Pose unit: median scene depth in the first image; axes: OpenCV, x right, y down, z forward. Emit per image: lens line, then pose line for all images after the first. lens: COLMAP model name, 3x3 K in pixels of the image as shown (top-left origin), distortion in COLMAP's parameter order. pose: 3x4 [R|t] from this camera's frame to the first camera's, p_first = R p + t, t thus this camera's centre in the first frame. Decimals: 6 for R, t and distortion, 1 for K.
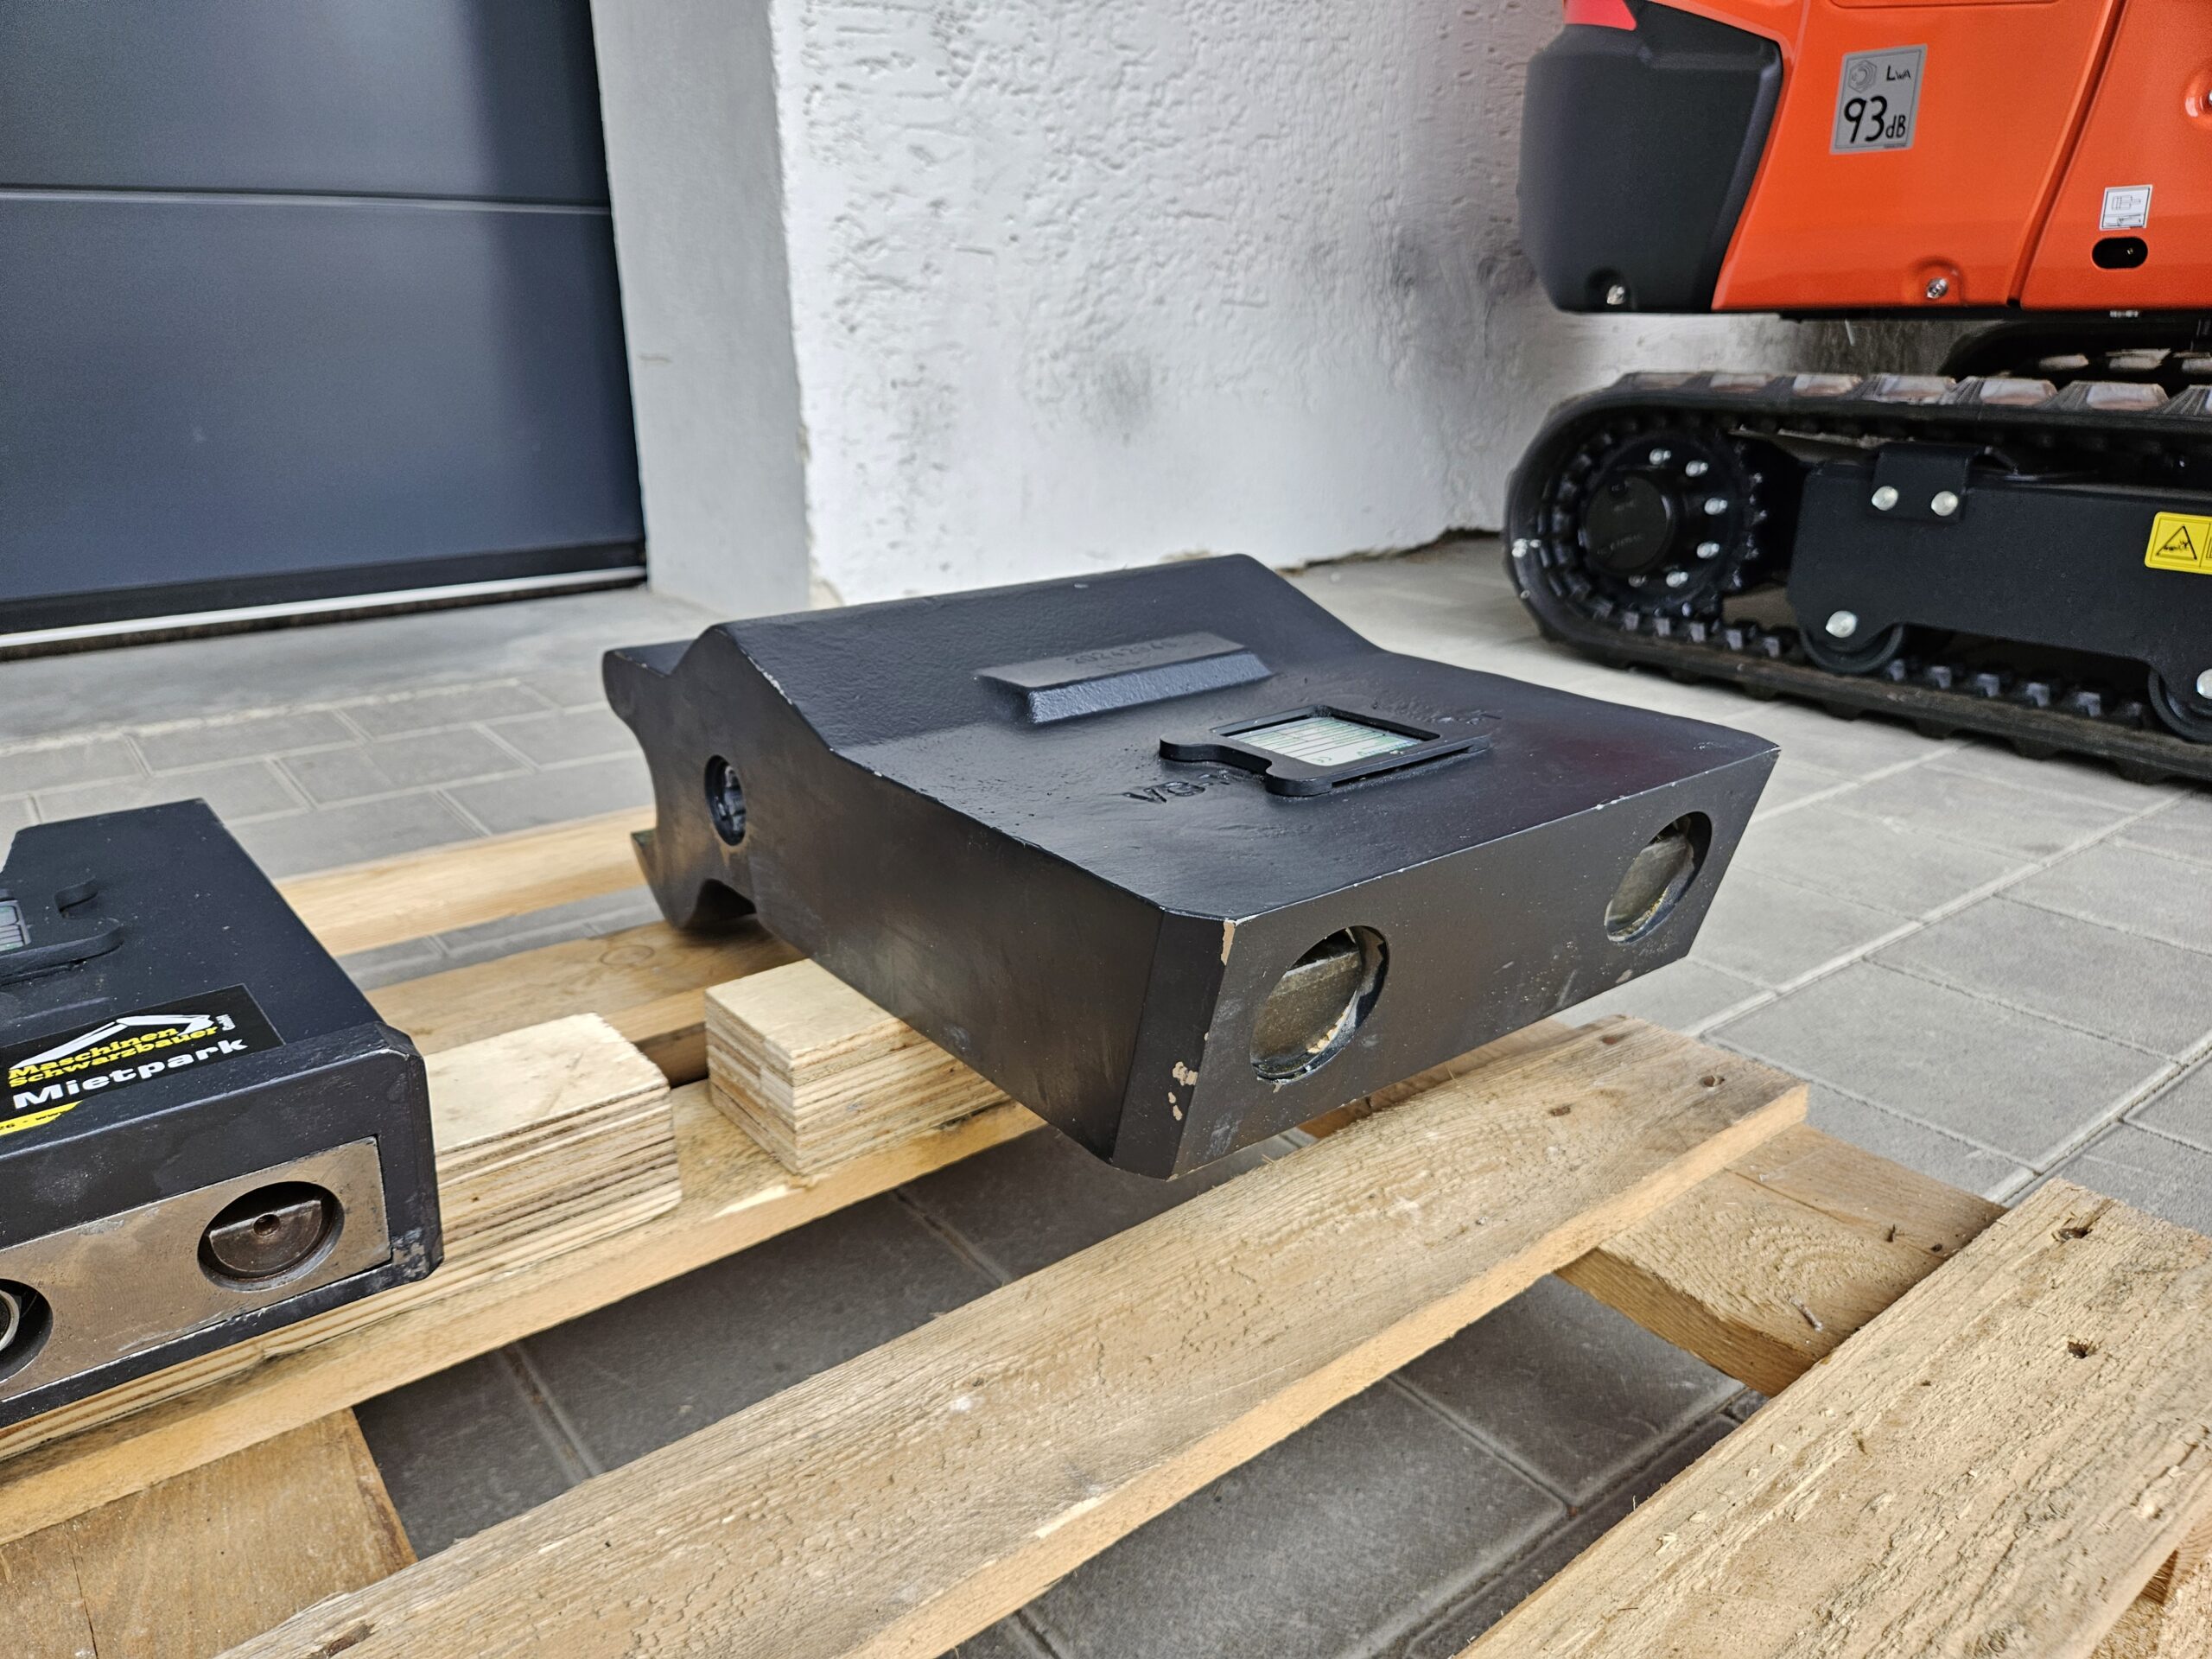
lens RADIAL K [[1499.8, 0, 1069.1], [0, 1499.8, 823.9], [0, 0, 1]] dist [0.057465, -0.057844]
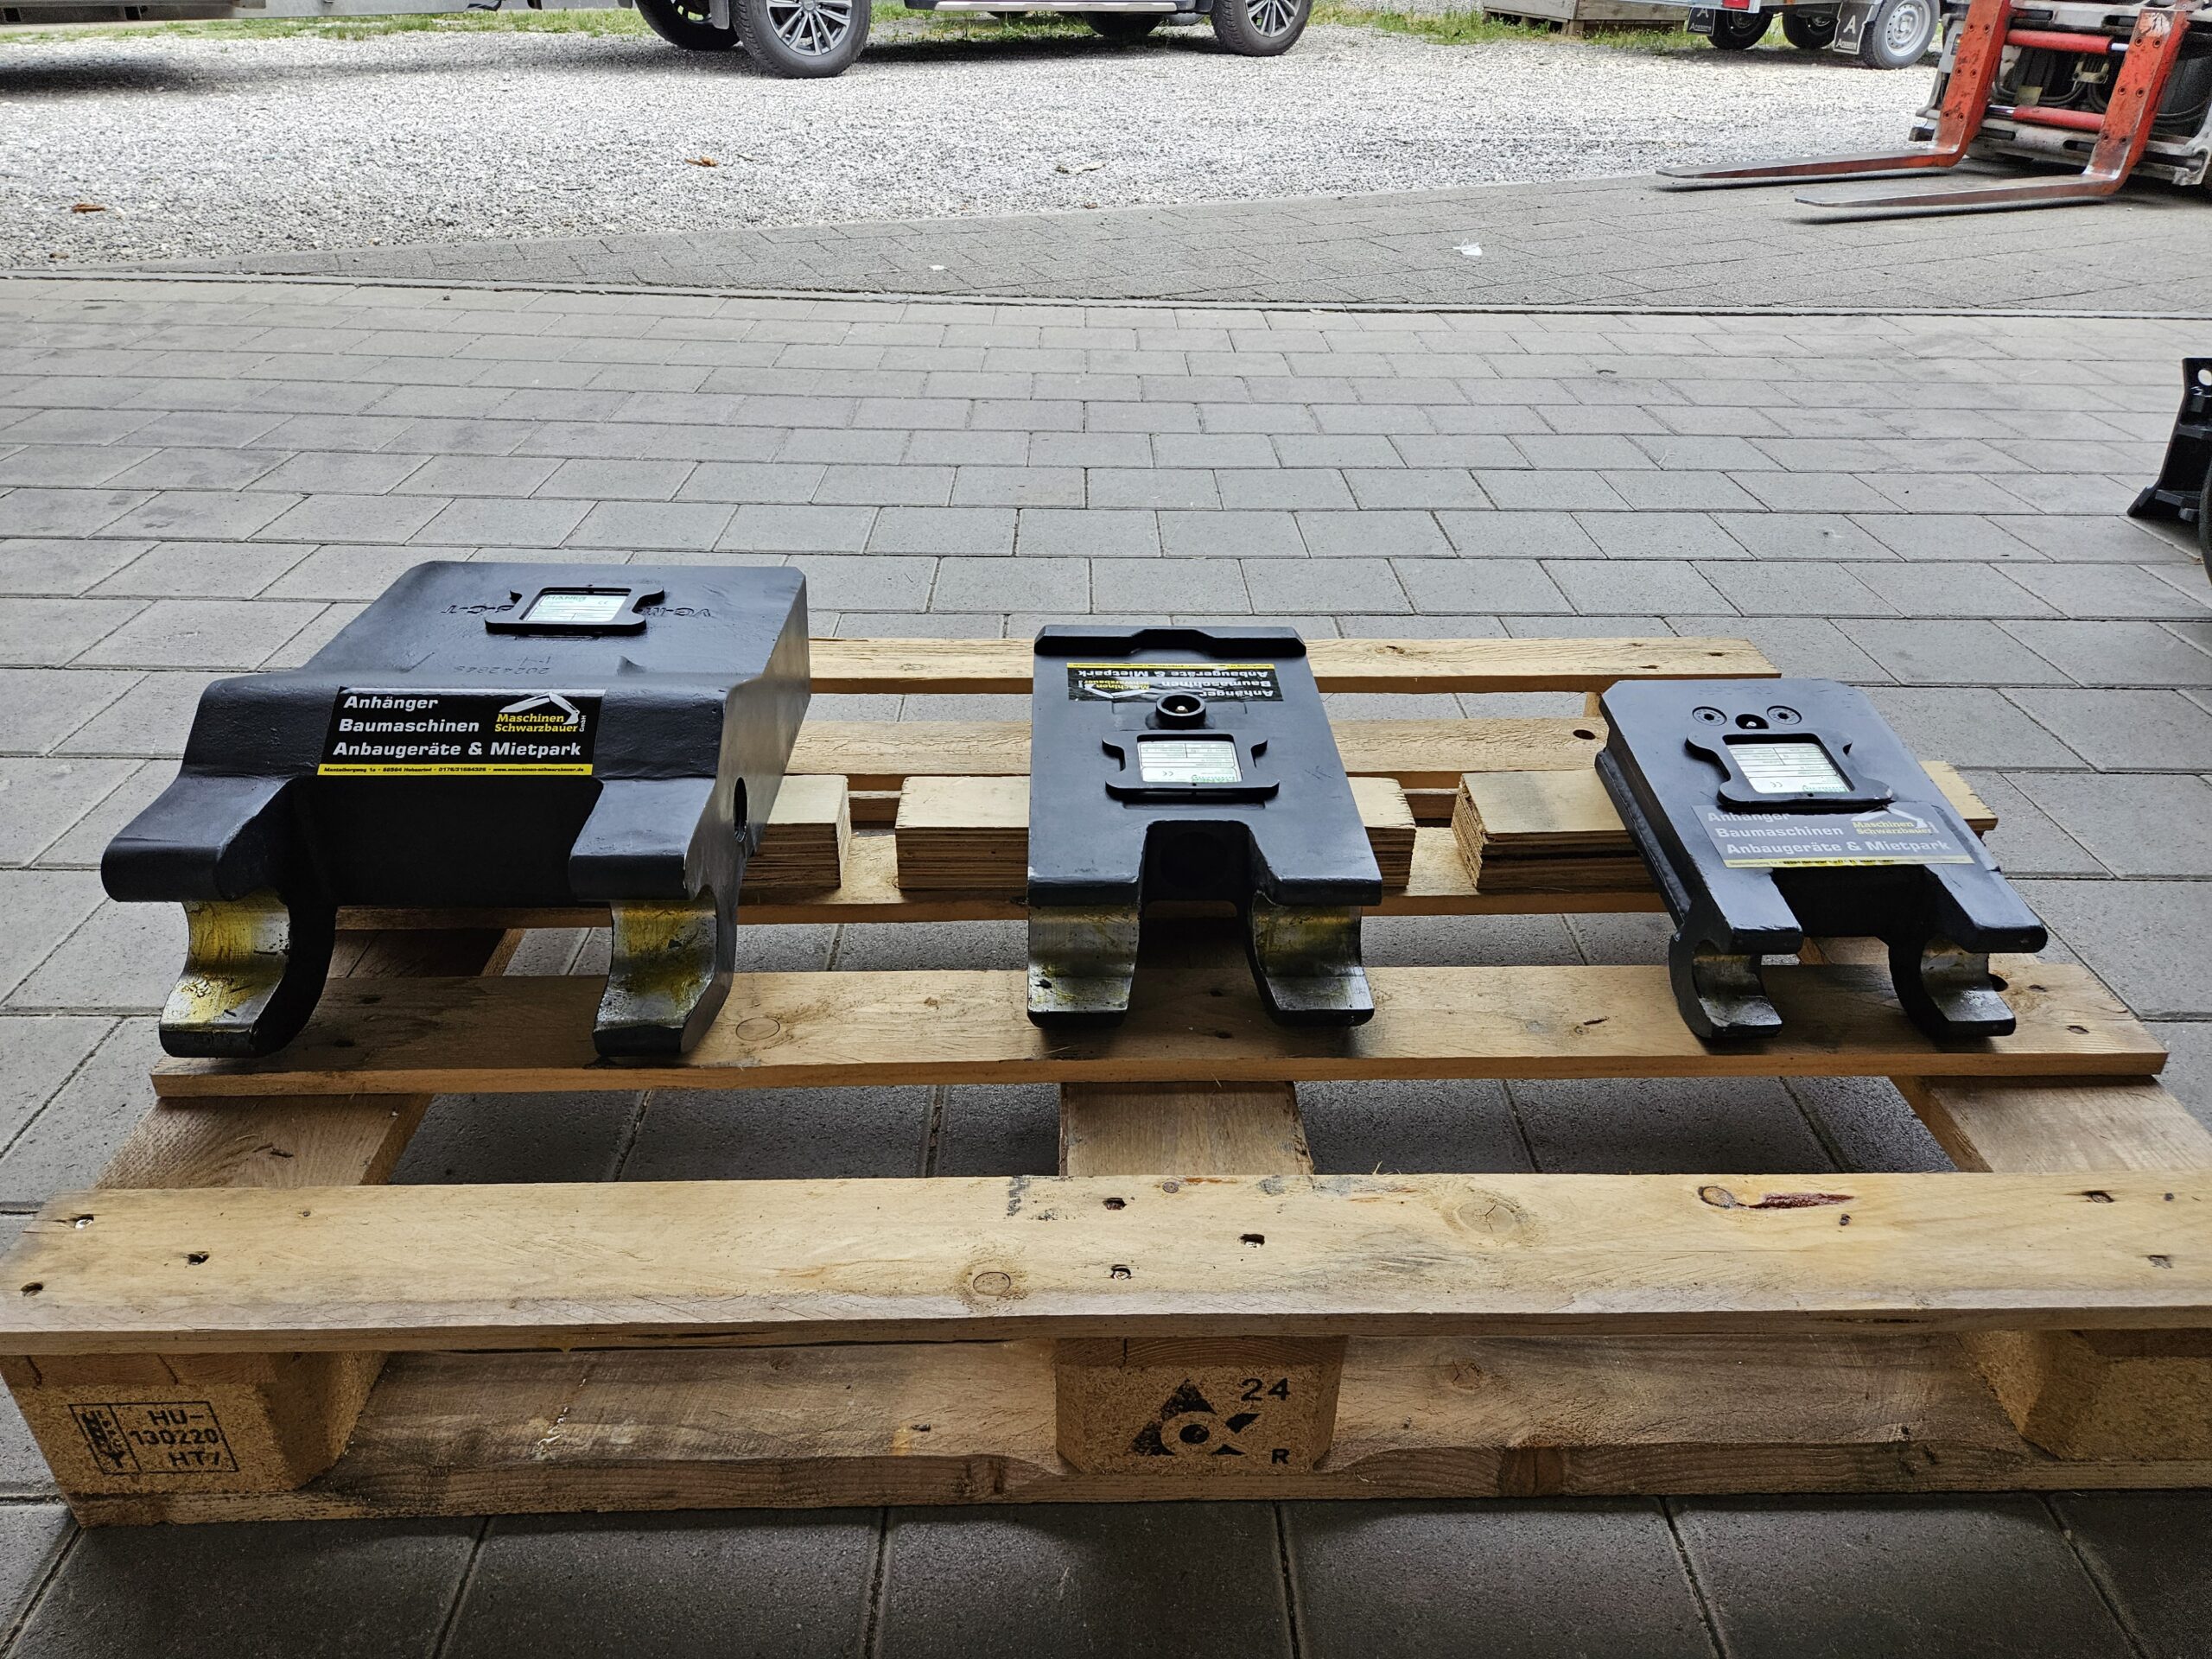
lens RADIAL K [[1499.8, 0, 1130.5], [0, 1499.8, 834.5], [0, 0, 1]] dist [0.057465, -0.057844]
pose [[0.798762, 0.566222, -0.203401, 0.143596], [-0.227961, 0.597693, 0.768633, -0.391766], [0.556789, -0.567587, 0.606491, 0.013122]]
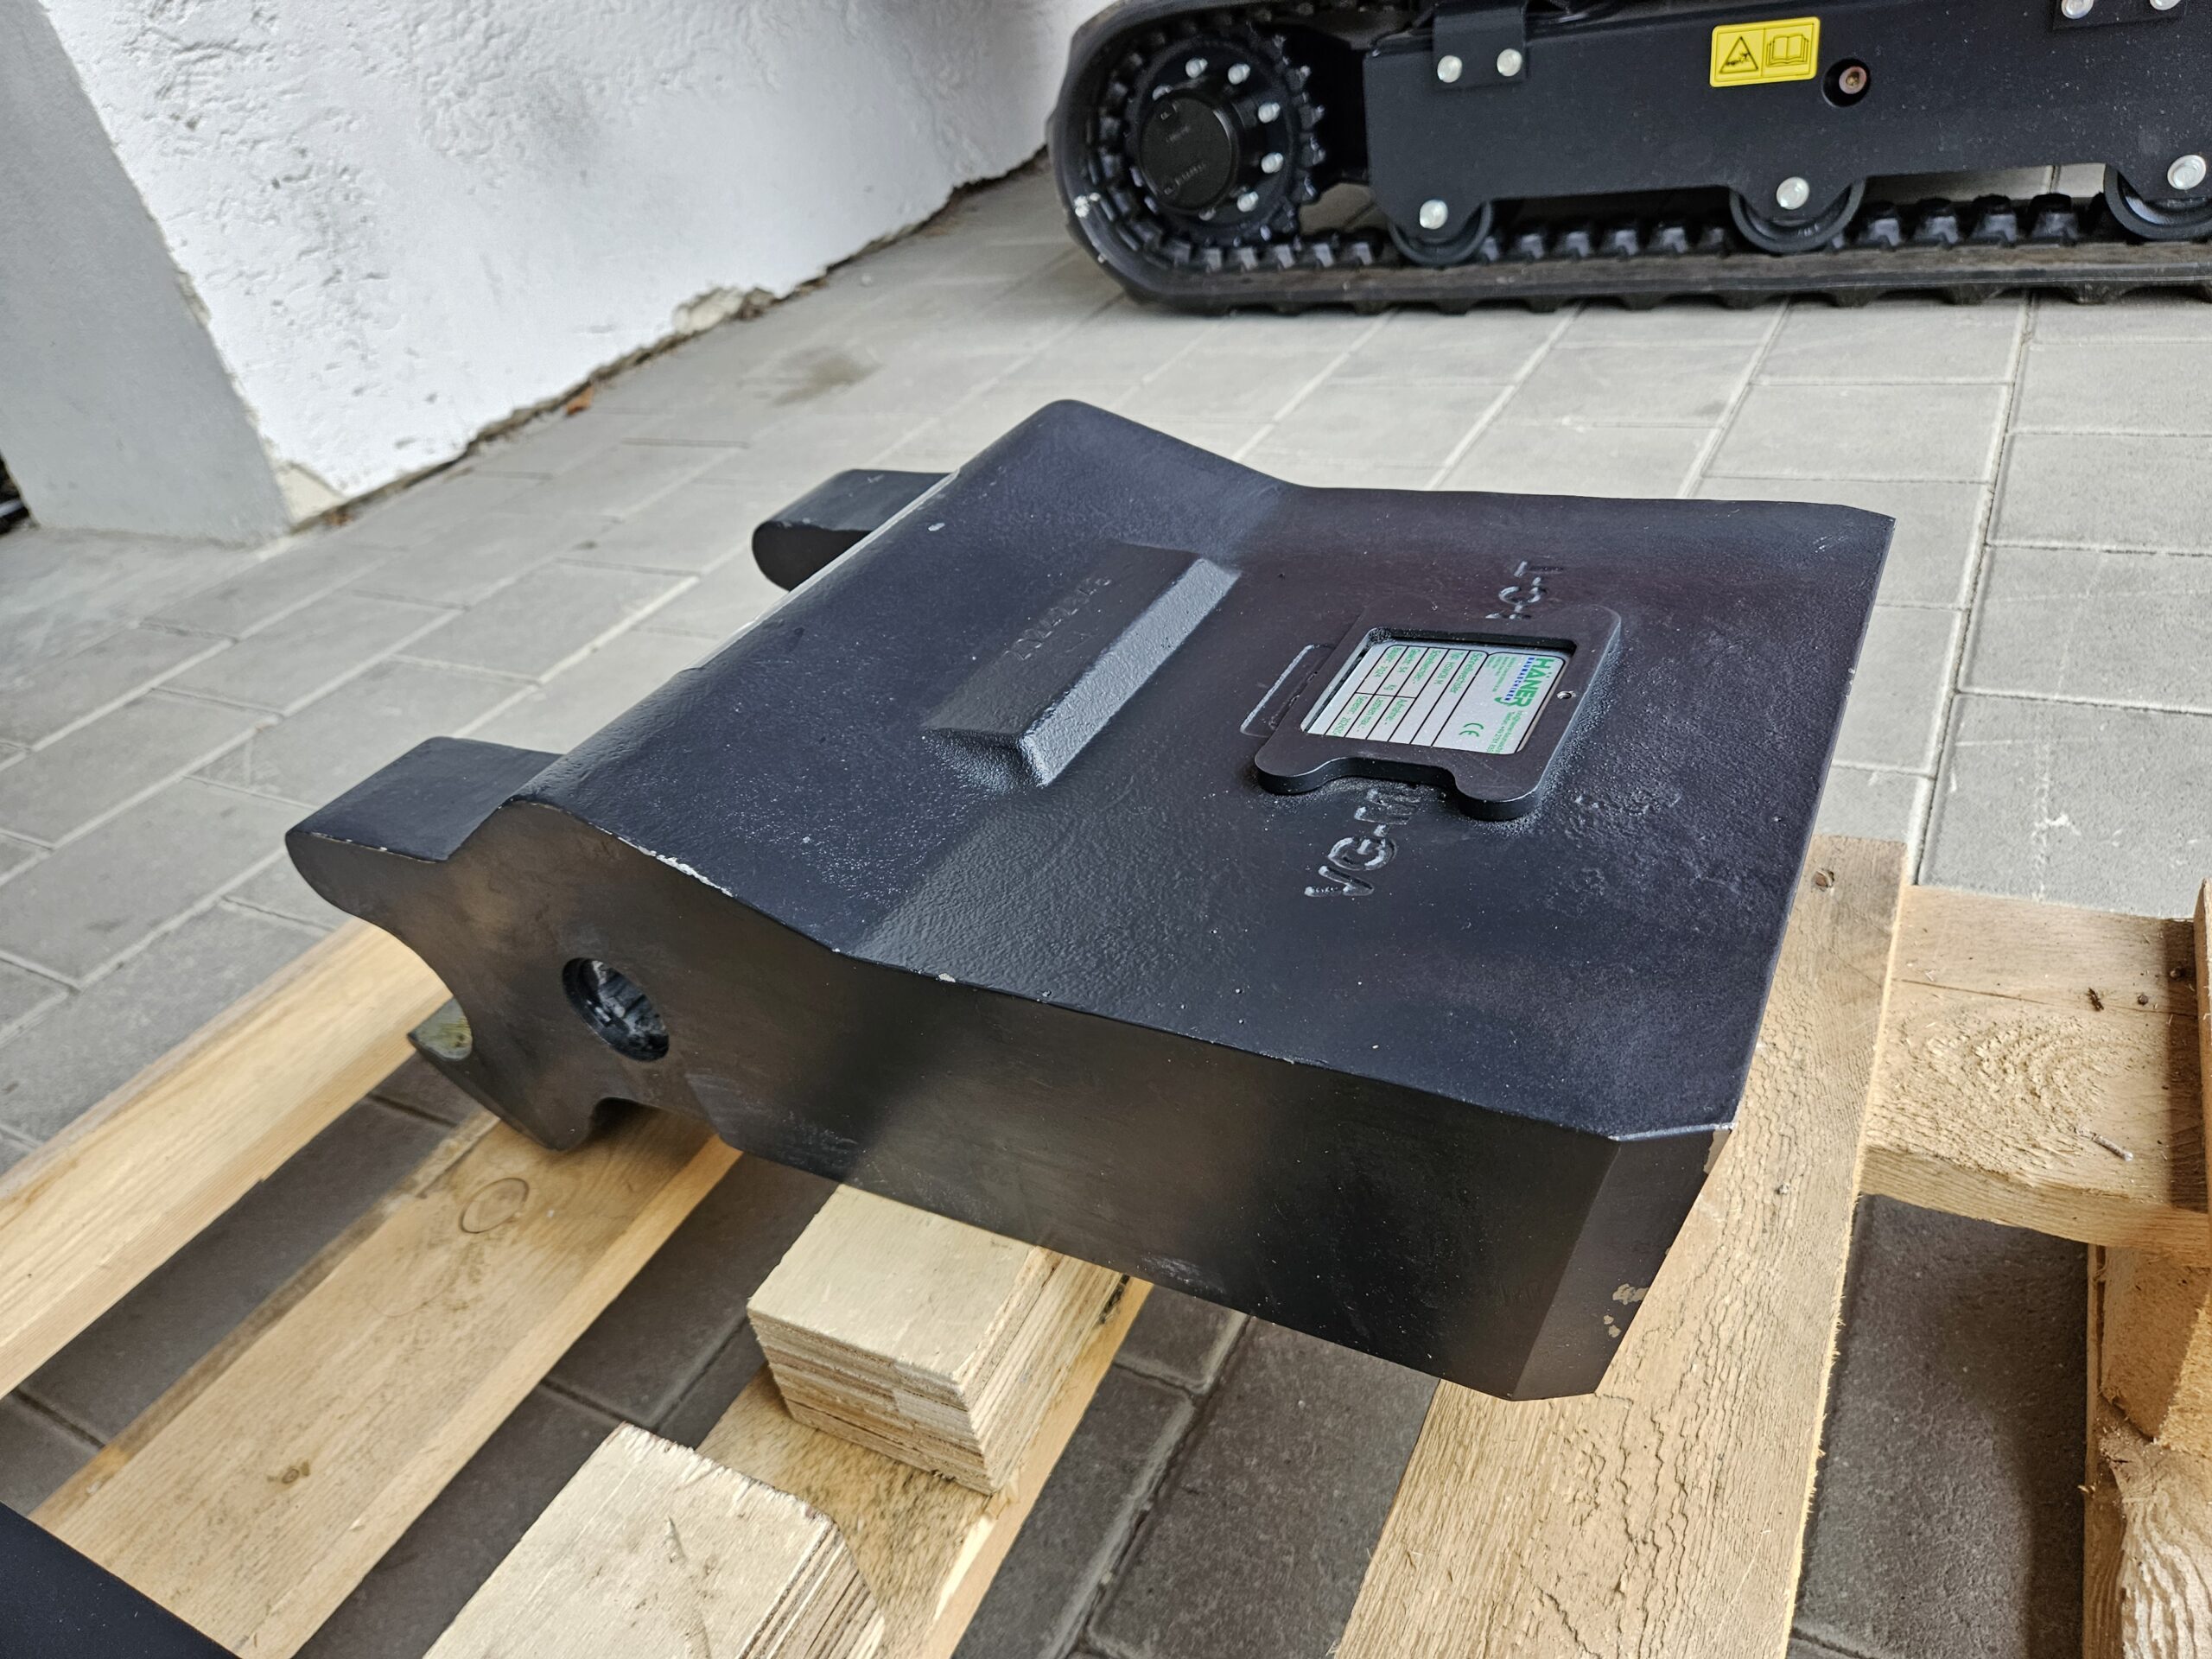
lens RADIAL K [[1499.8, 0, 1092.4], [0, 1499.8, 822.0], [0, 0, 1]] dist [0.057465, -0.057844]
pose [[0.898955, -0.353911, 0.258124, -0.070503], [0.291154, 0.923014, 0.251545, -0.080896], [-0.327277, -0.150973, 0.932790, 0.114679]]
